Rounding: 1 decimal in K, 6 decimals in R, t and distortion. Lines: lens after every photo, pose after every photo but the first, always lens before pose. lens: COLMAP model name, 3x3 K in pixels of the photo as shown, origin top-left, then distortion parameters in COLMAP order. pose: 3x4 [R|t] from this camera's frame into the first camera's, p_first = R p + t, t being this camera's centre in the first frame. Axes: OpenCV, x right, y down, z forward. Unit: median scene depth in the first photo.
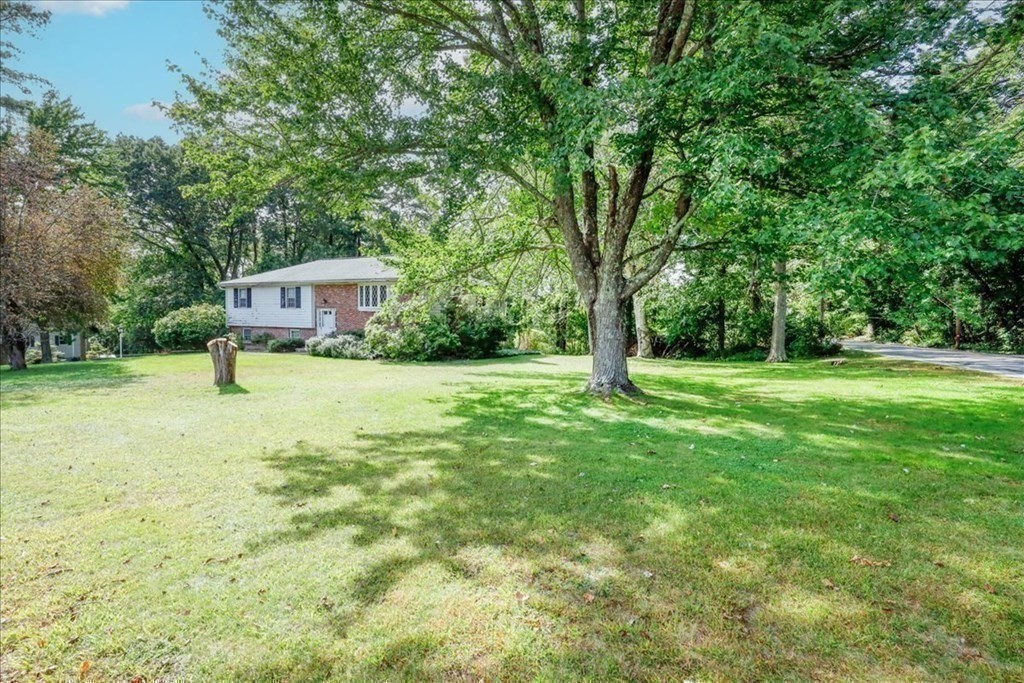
lens RADIAL K [[441.7, 0, 487.5], [0, 441.7, 337.2], [0, 0, 1]] dist [-0.021243, 0.000246]
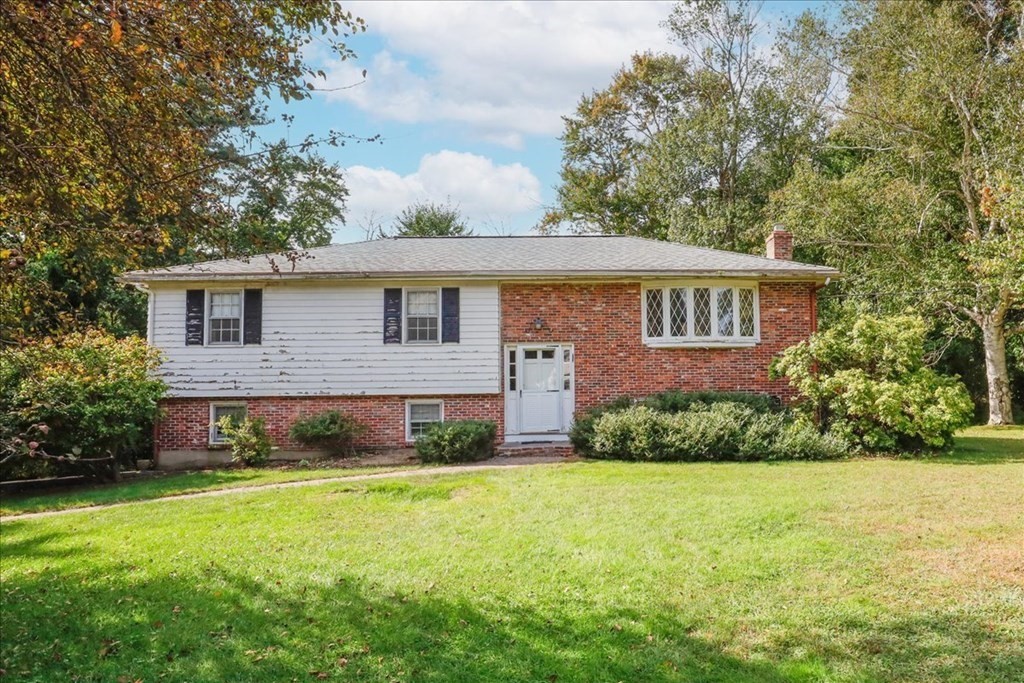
lens RADIAL K [[641.8, 0, 612.5], [0, 641.8, 345.3], [0, 0, 1]] dist [-0.029051, 0.000531]
pose [[0.887338, 0.008185, 0.461046, -0.560881], [0.043962, 0.993787, -0.102253, -0.000385], [-0.459019, 0.111002, 0.881465, 0.441582]]
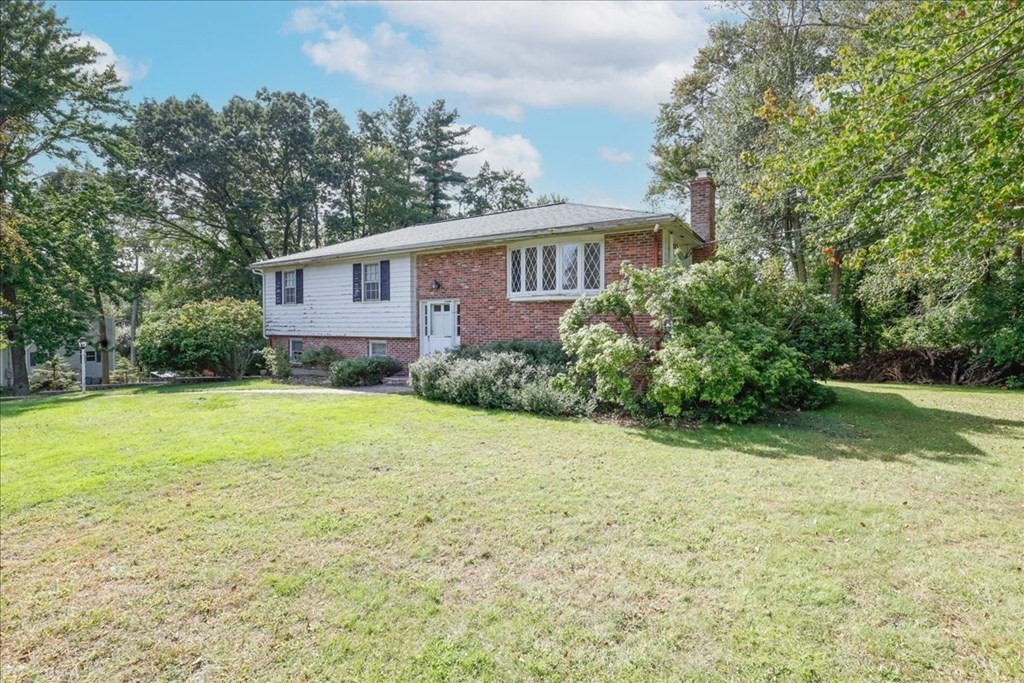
lens RADIAL K [[463.7, 0, 512.0], [0, 463.7, 341.5], [0, 0, 1]] dist [-0.020664, 0.000866]
pose [[0.995681, -0.006762, -0.092596, -0.225068], [0.005317, 0.999860, -0.015846, -0.006428], [0.092691, 0.015285, 0.995578, 0.454814]]
